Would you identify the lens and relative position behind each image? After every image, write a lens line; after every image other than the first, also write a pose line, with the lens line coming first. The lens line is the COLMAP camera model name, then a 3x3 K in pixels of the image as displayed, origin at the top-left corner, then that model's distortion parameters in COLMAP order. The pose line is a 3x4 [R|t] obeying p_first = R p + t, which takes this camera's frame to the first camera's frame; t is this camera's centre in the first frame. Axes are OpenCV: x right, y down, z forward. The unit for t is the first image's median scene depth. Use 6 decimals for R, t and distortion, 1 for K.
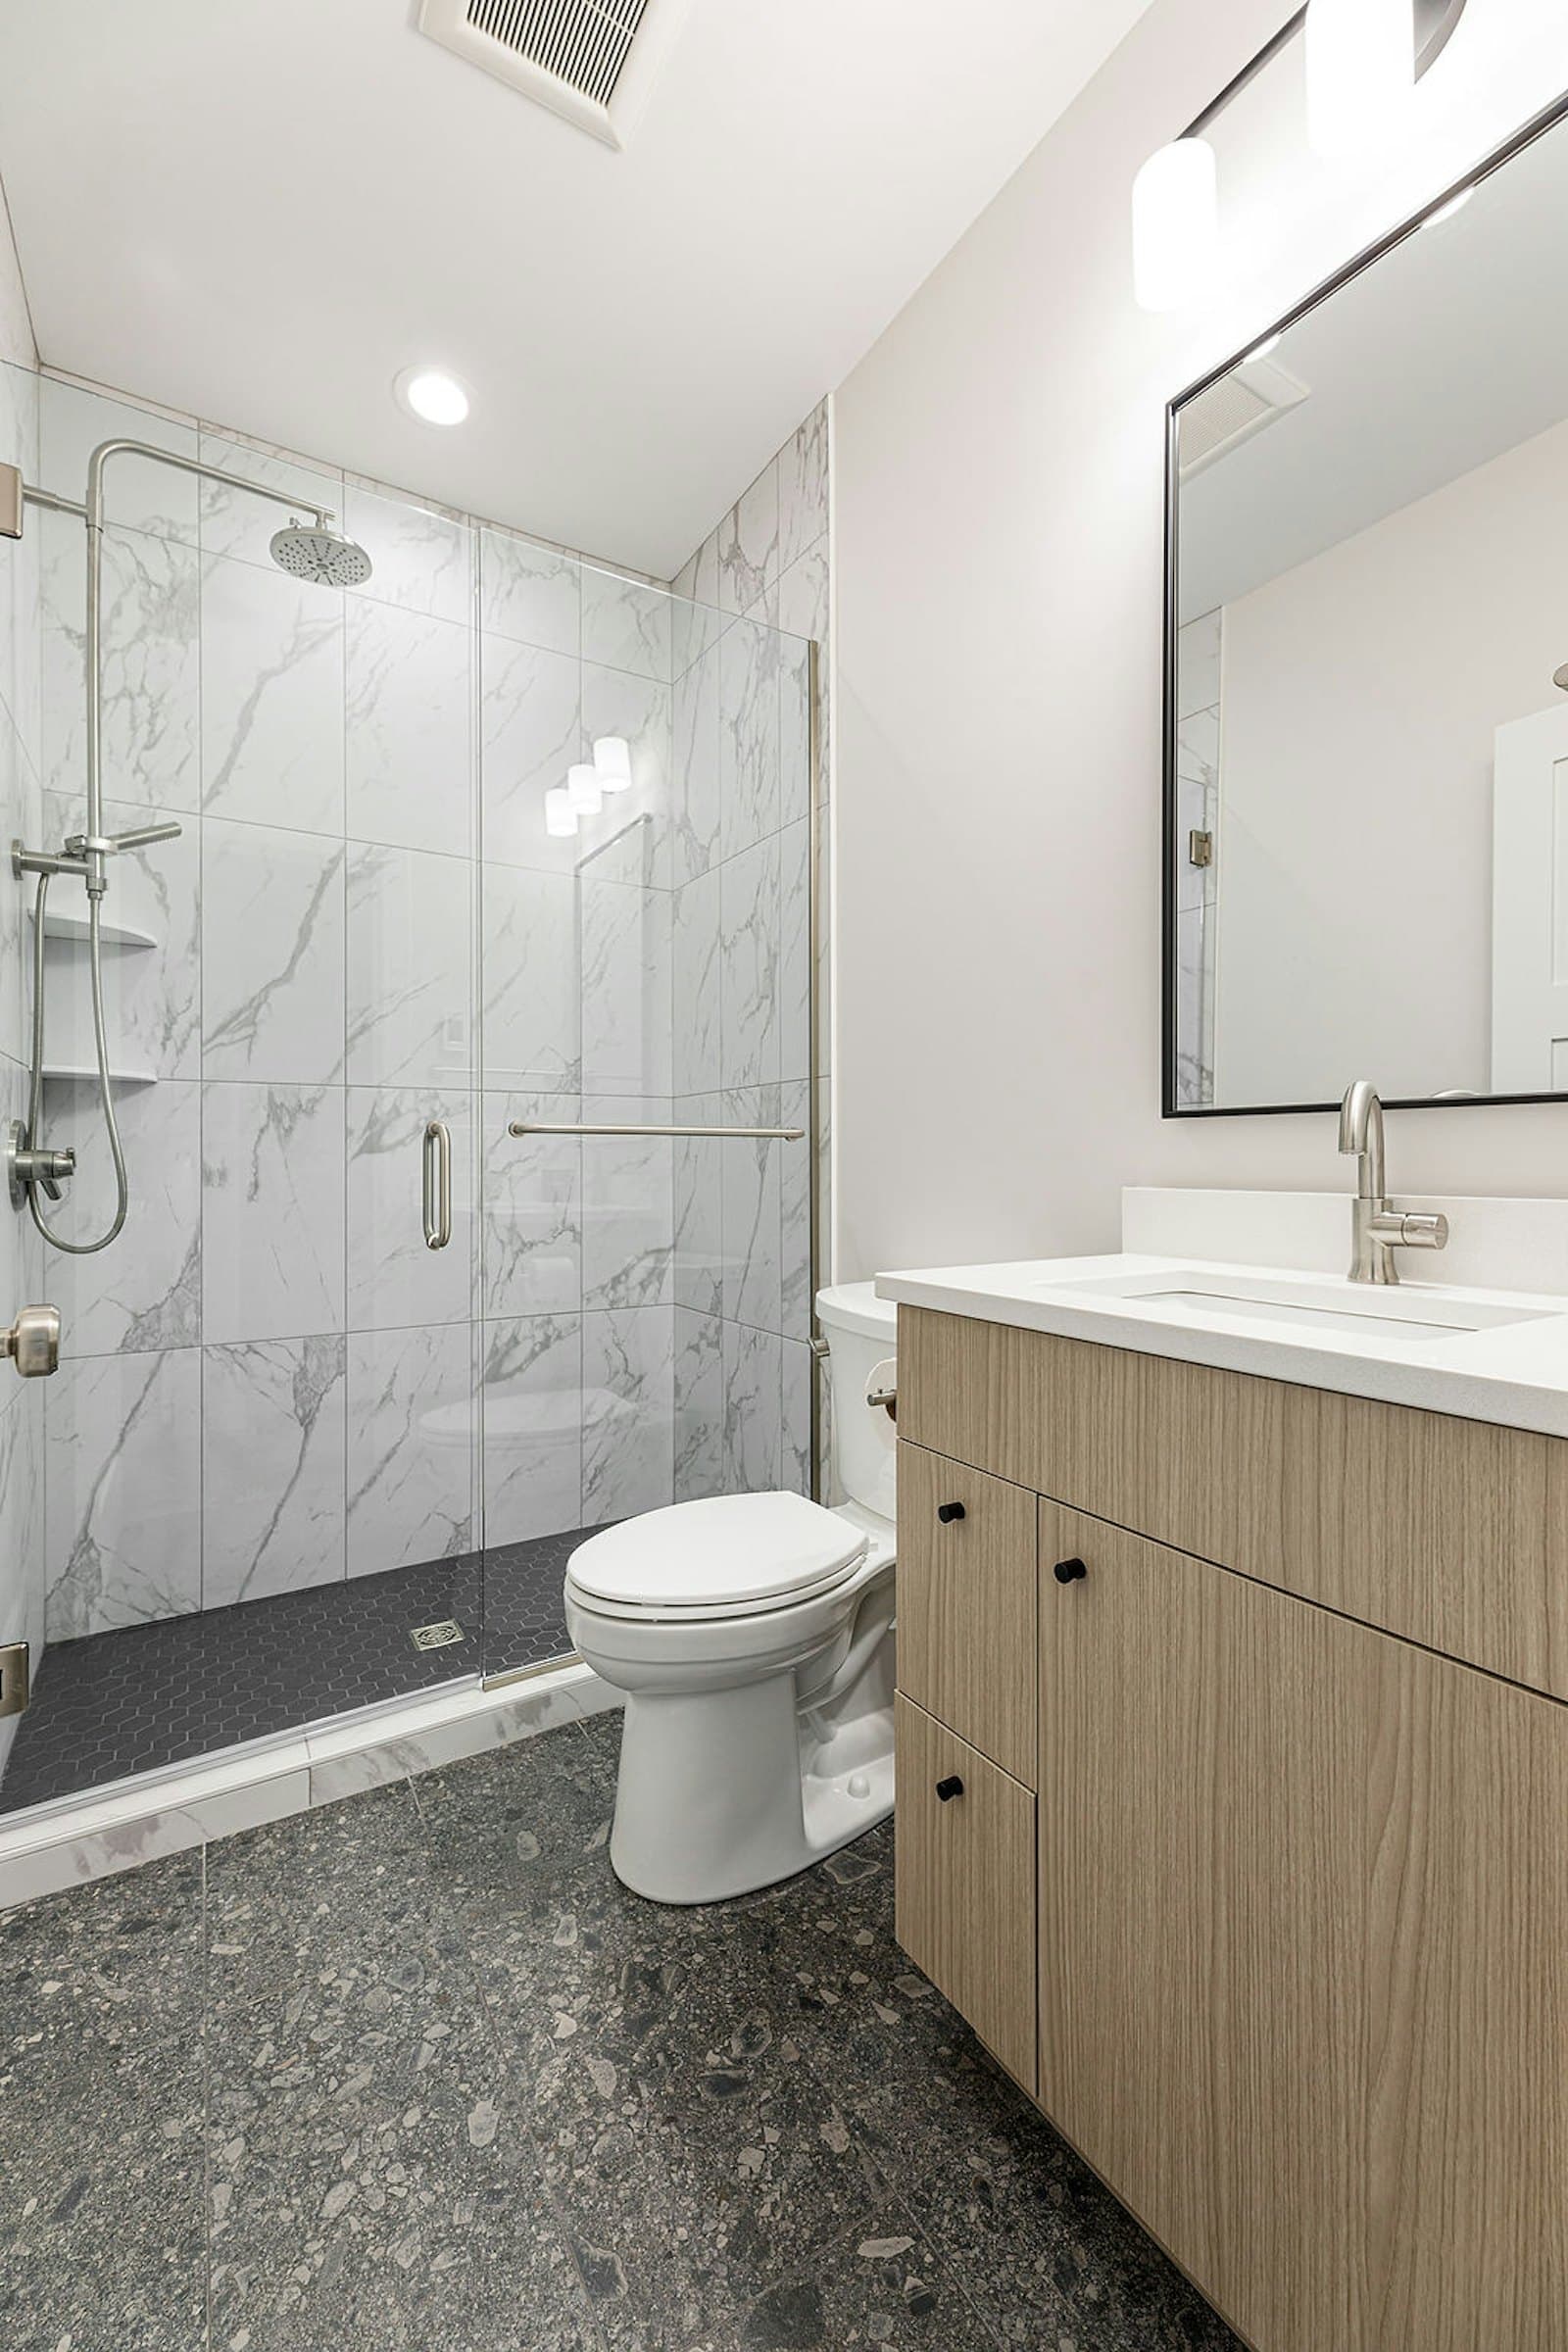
lens RADIAL K [[954.4, 0, 784.0], [0, 954.4, 1176.0], [0, 0, 1]] dist [-0.000742, -0.000001]
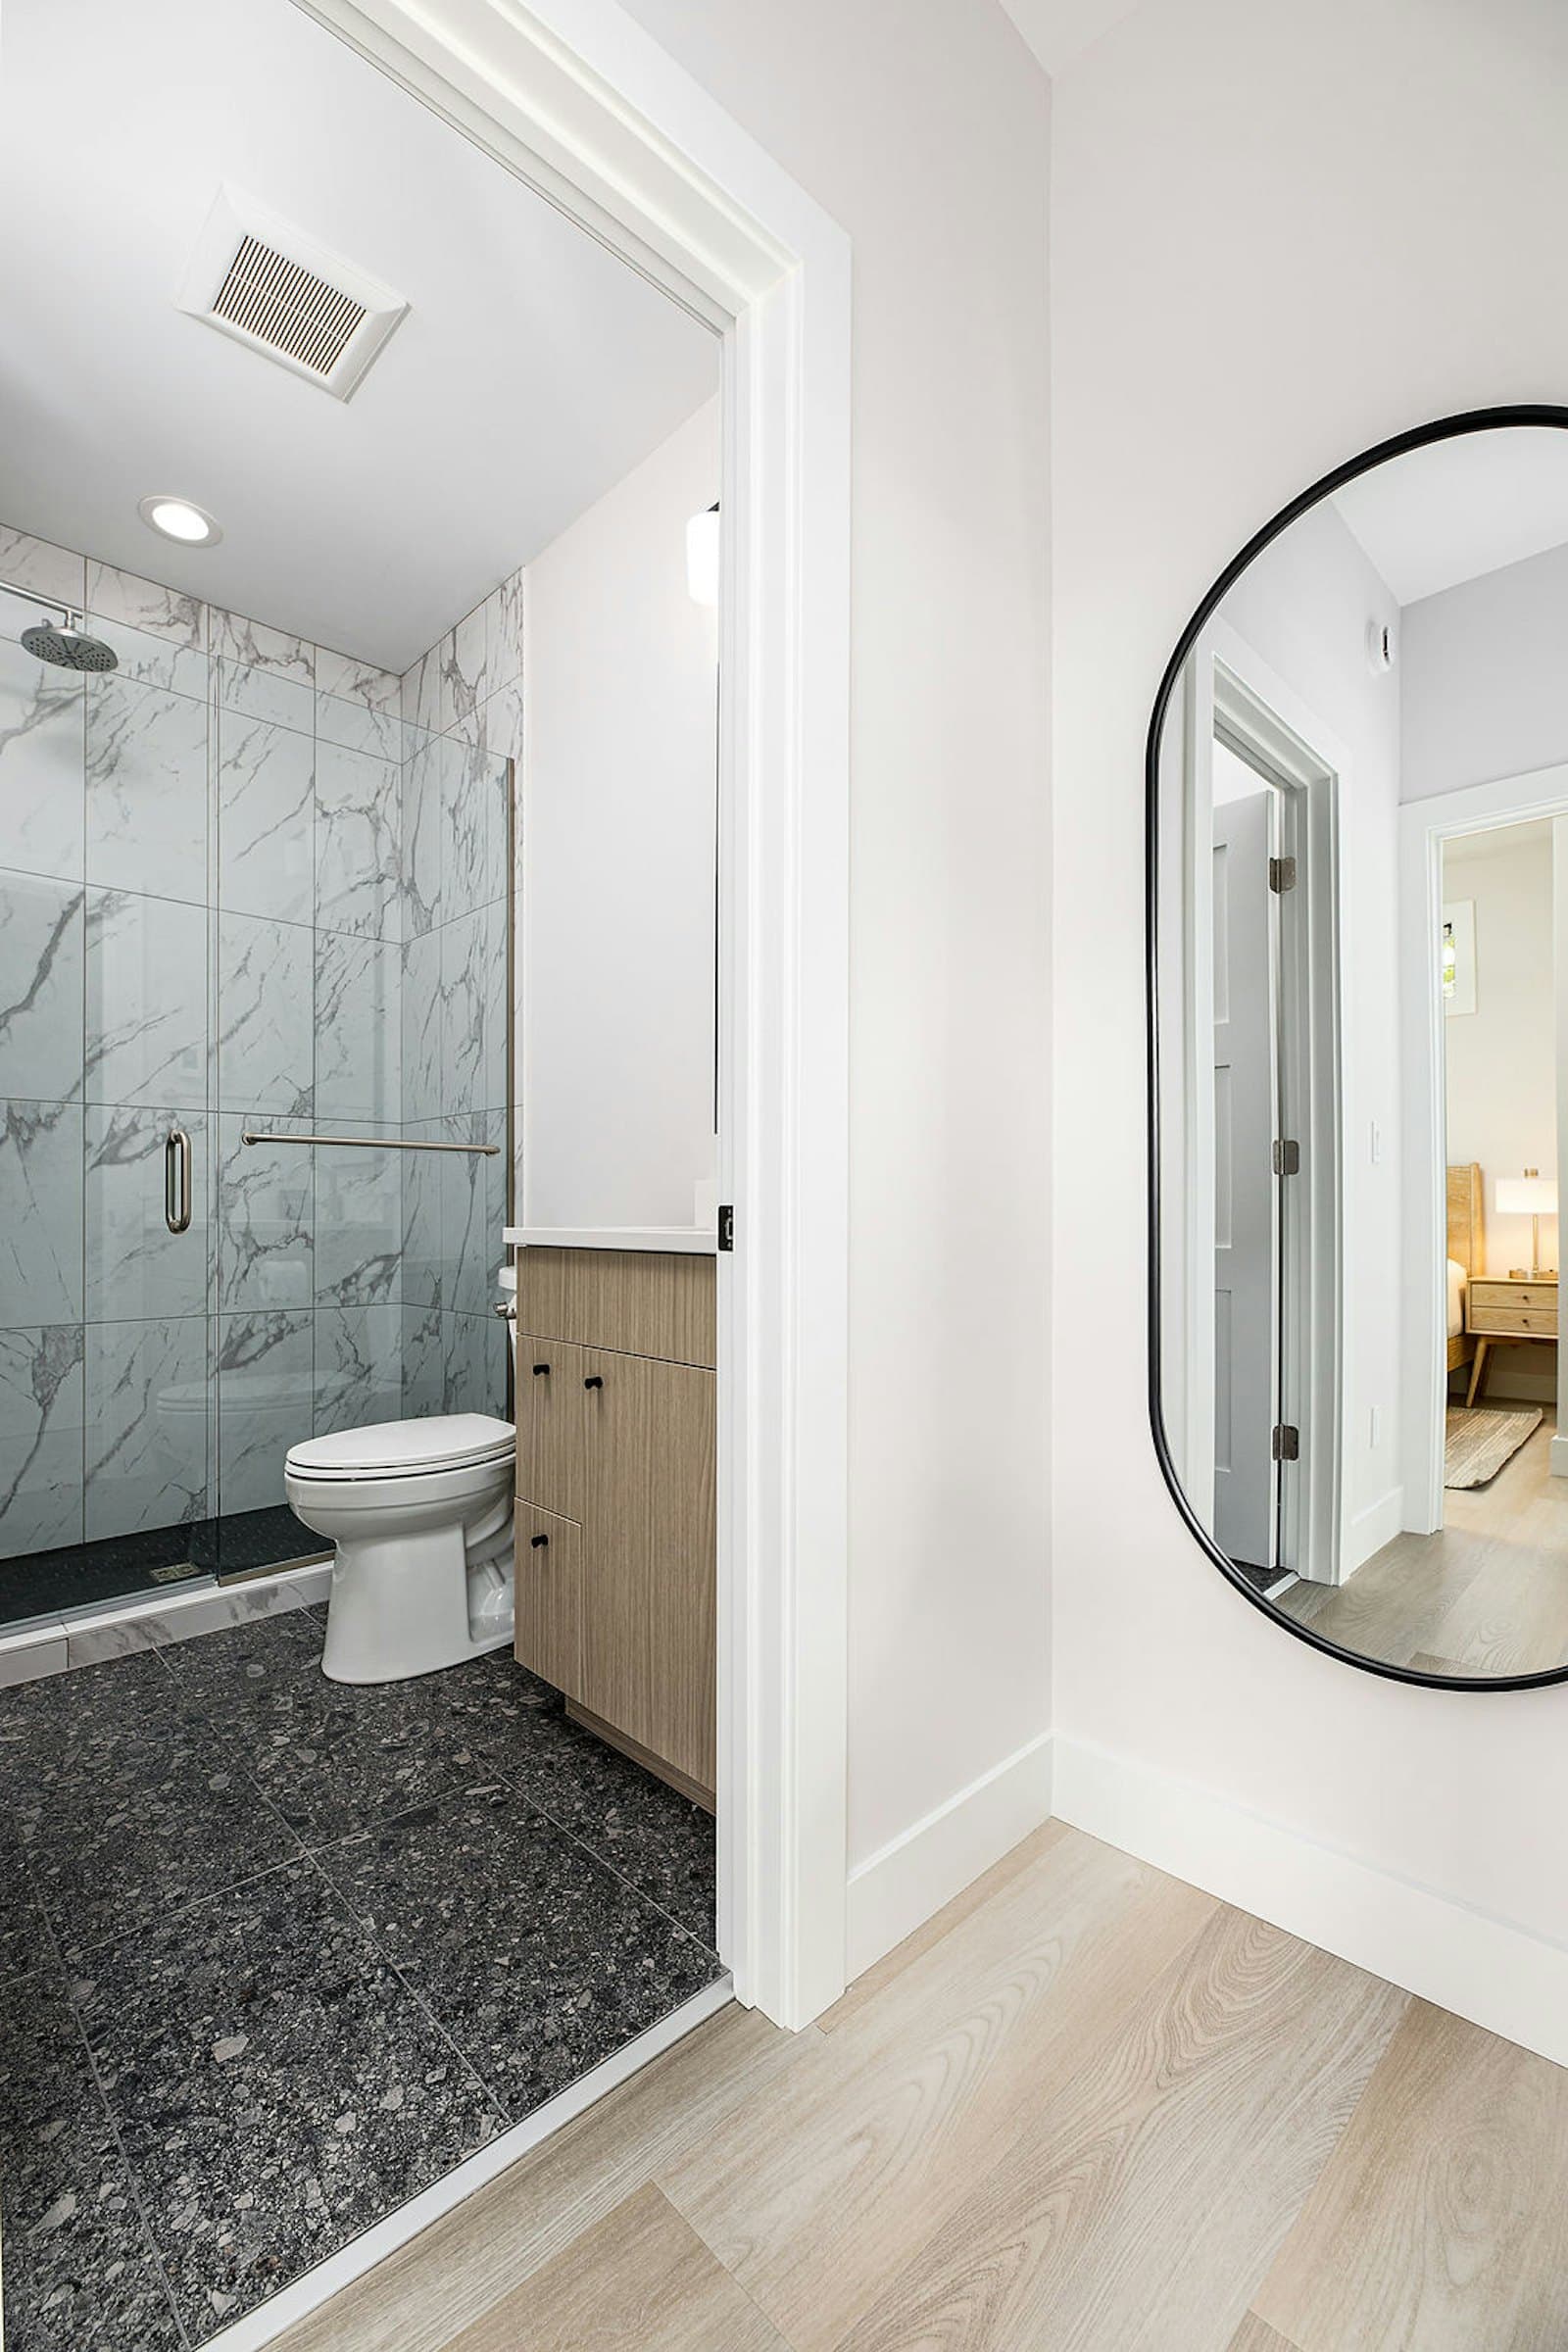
lens RADIAL K [[1007.9, 0, 808.0], [0, 1007.9, 1227.0], [0, 0, 1]] dist [-0.001506, -0.005359]
pose [[0.974703, 0.001504, 0.223499, 0.108423], [-0.000907, 0.999996, -0.002773, 0.054171], [-0.223503, 0.002500, 0.974700, -0.349945]]
